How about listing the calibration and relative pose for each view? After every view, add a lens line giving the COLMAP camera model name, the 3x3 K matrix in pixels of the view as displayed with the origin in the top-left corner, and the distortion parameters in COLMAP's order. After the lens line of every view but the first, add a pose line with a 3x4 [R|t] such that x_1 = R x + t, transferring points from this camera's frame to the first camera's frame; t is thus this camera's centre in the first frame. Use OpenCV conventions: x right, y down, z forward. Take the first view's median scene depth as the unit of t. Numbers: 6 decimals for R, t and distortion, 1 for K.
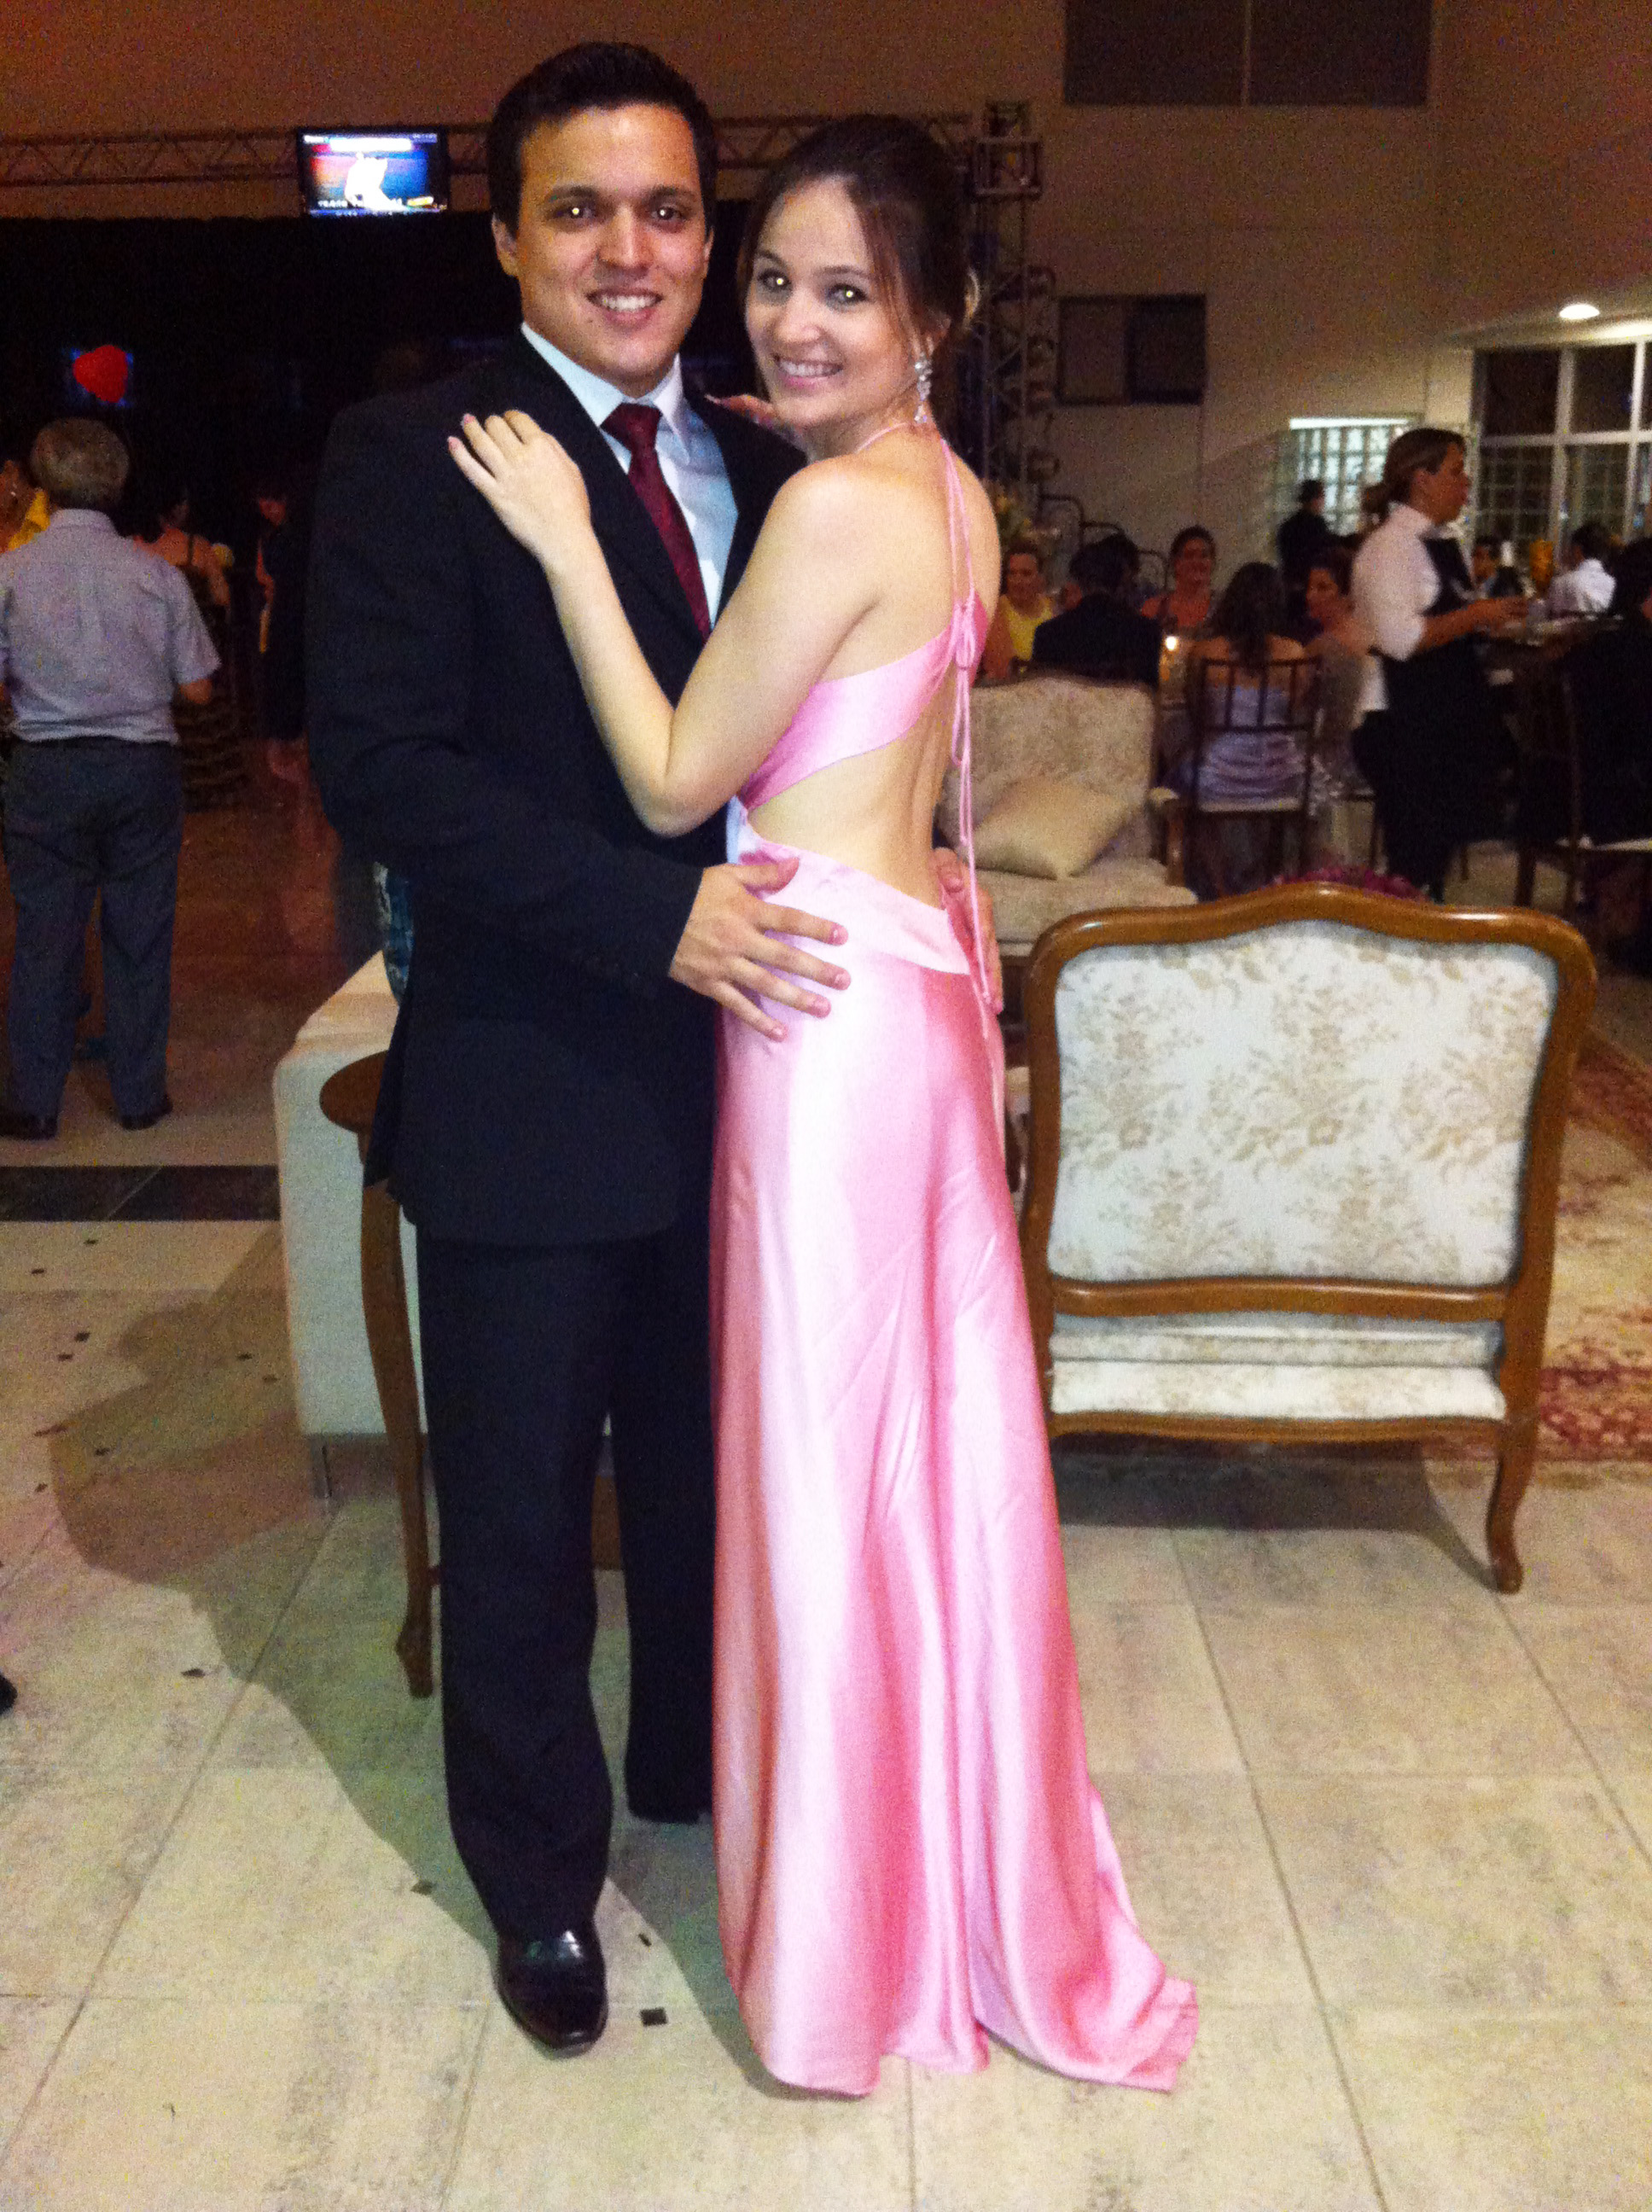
lens RADIAL K [[2241.5, 0, 671.8], [0, 2241.5, 1148.8], [0, 0, 1]] dist [0.006155, -0.134996]
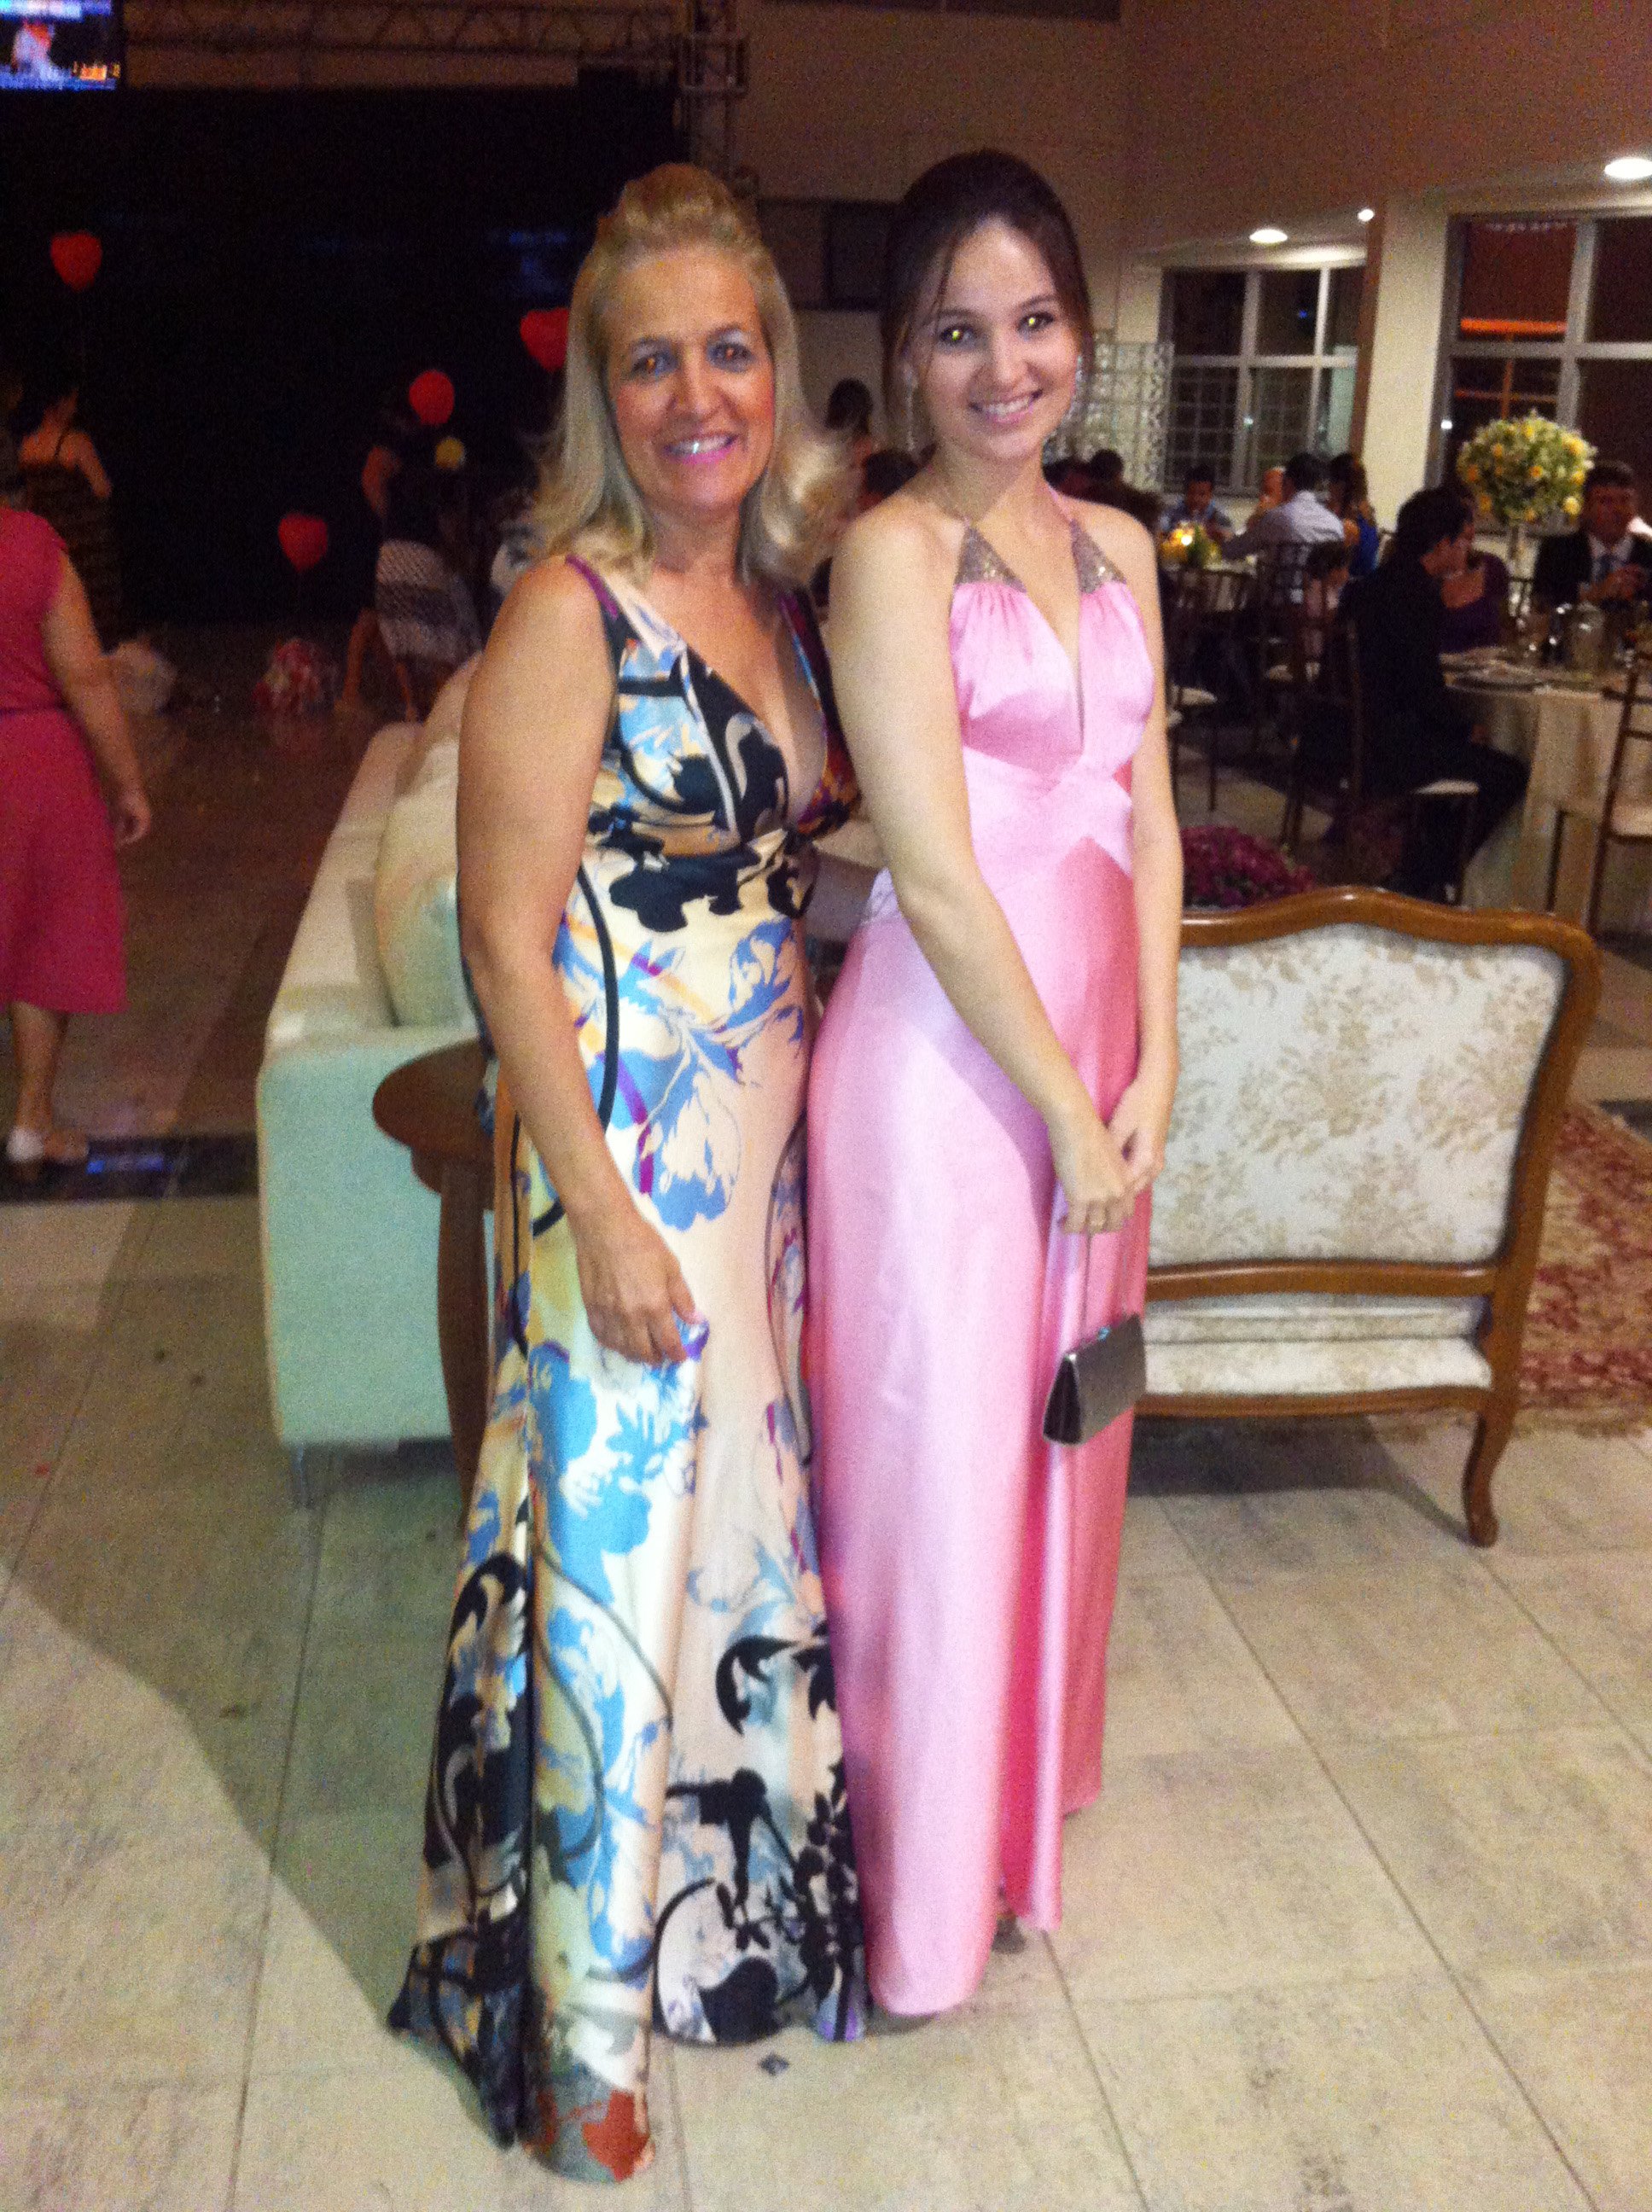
lens RADIAL K [[2260.2, 0, 684.6], [0, 2260.2, 1163.6], [0, 0, 1]] dist [-0.012301, -0.093161]
pose [[0.984875, -0.027627, 0.171051, -0.186492], [0.018263, 0.998259, 0.056079, -0.052398], [-0.172303, -0.052107, 0.983665, 0.021912]]
